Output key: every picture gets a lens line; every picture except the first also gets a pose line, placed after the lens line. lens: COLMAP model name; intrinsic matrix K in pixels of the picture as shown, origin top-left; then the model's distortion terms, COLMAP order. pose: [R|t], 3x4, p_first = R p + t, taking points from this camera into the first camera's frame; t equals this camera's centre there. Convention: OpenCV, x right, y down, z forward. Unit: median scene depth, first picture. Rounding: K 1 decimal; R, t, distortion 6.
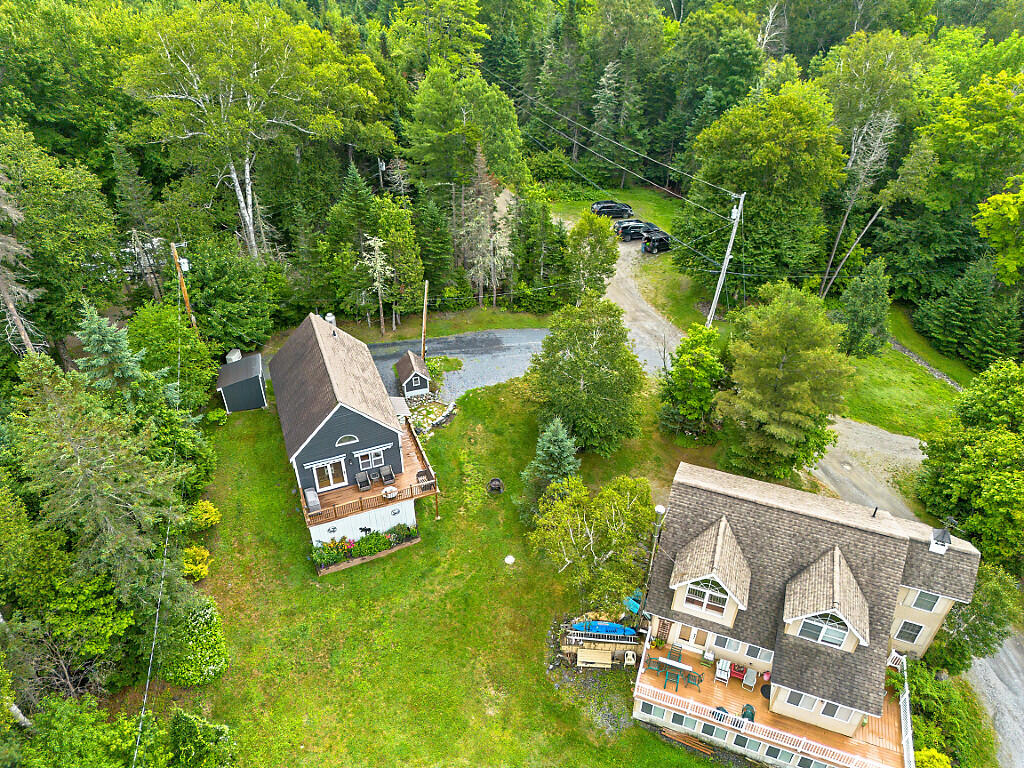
lens RADIAL K [[695.4, 0, 484.1], [0, 695.4, 384.2], [0, 0, 1]] dist [0.001592, -0.003863]
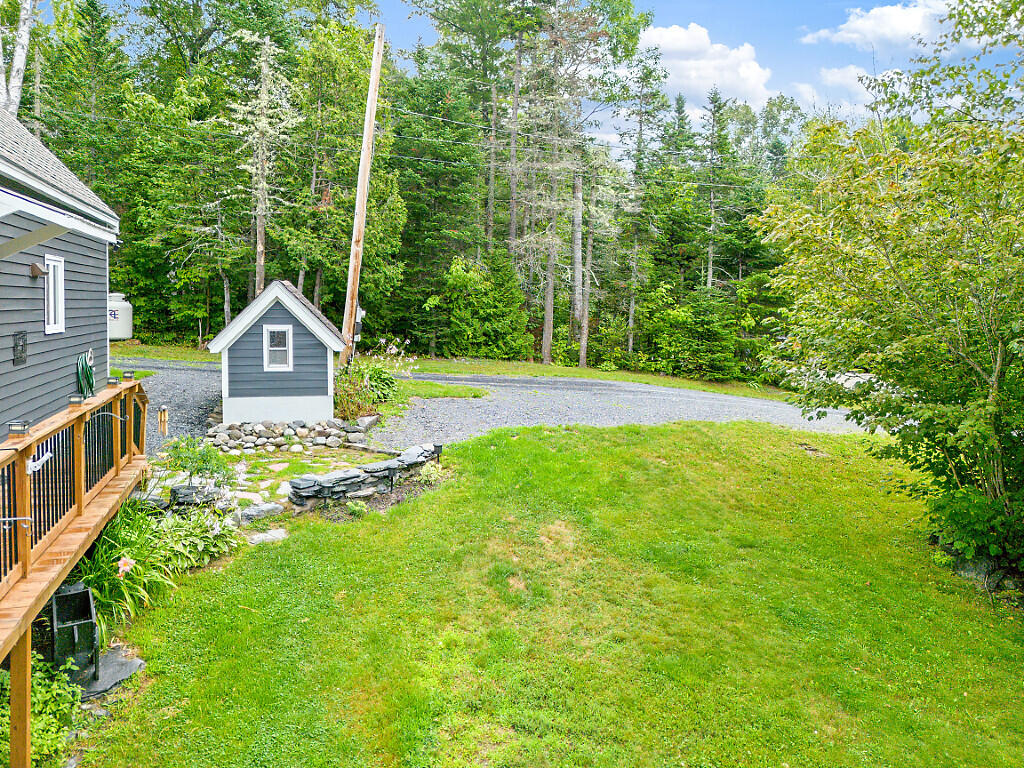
lens RADIAL K [[695.3, 0, 456.9], [0, 695.3, 382.4], [0, 0, 1]] dist [0.004479, 0.001542]
pose [[0.993895, 0.036162, -0.104231, -0.017627], [-0.087520, 0.833650, -0.545314, 0.145779], [0.067173, 0.551107, 0.831726, 0.959188]]
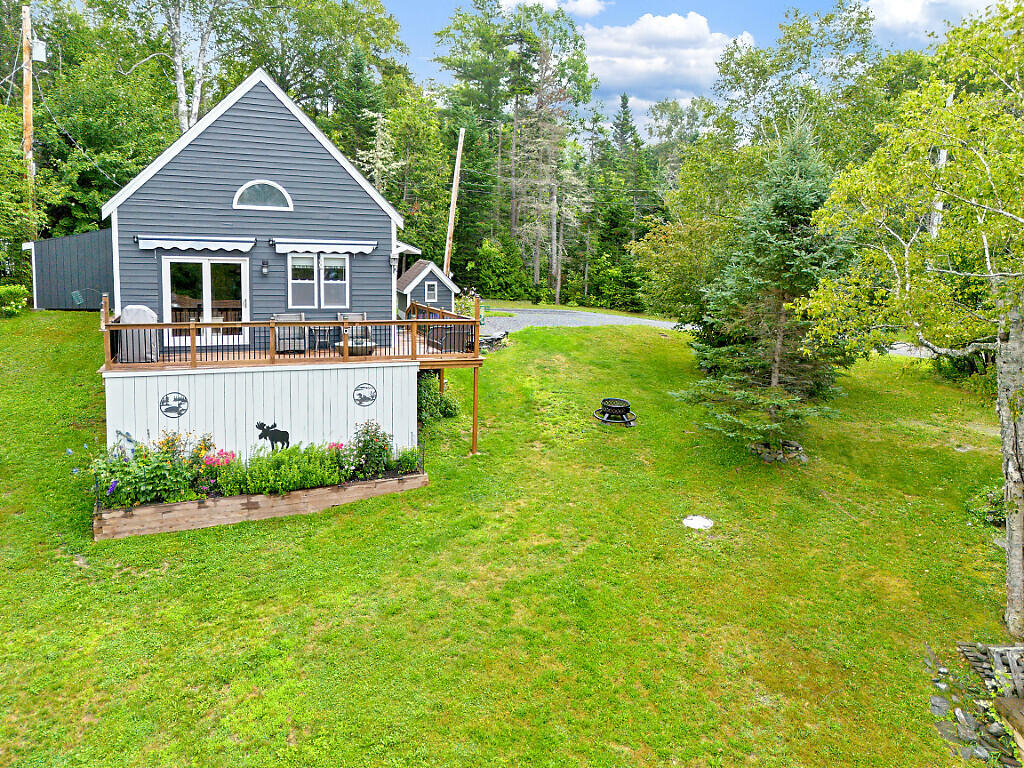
lens RADIAL K [[695.4, 0, 484.1], [0, 695.4, 384.2], [0, 0, 1]] dist [0.001592, -0.003863]
pose [[0.999676, 0.024779, -0.005747, -0.063198], [-0.024439, 0.873024, -0.487065, 0.357020], [-0.007052, 0.487048, 0.873347, 0.682547]]
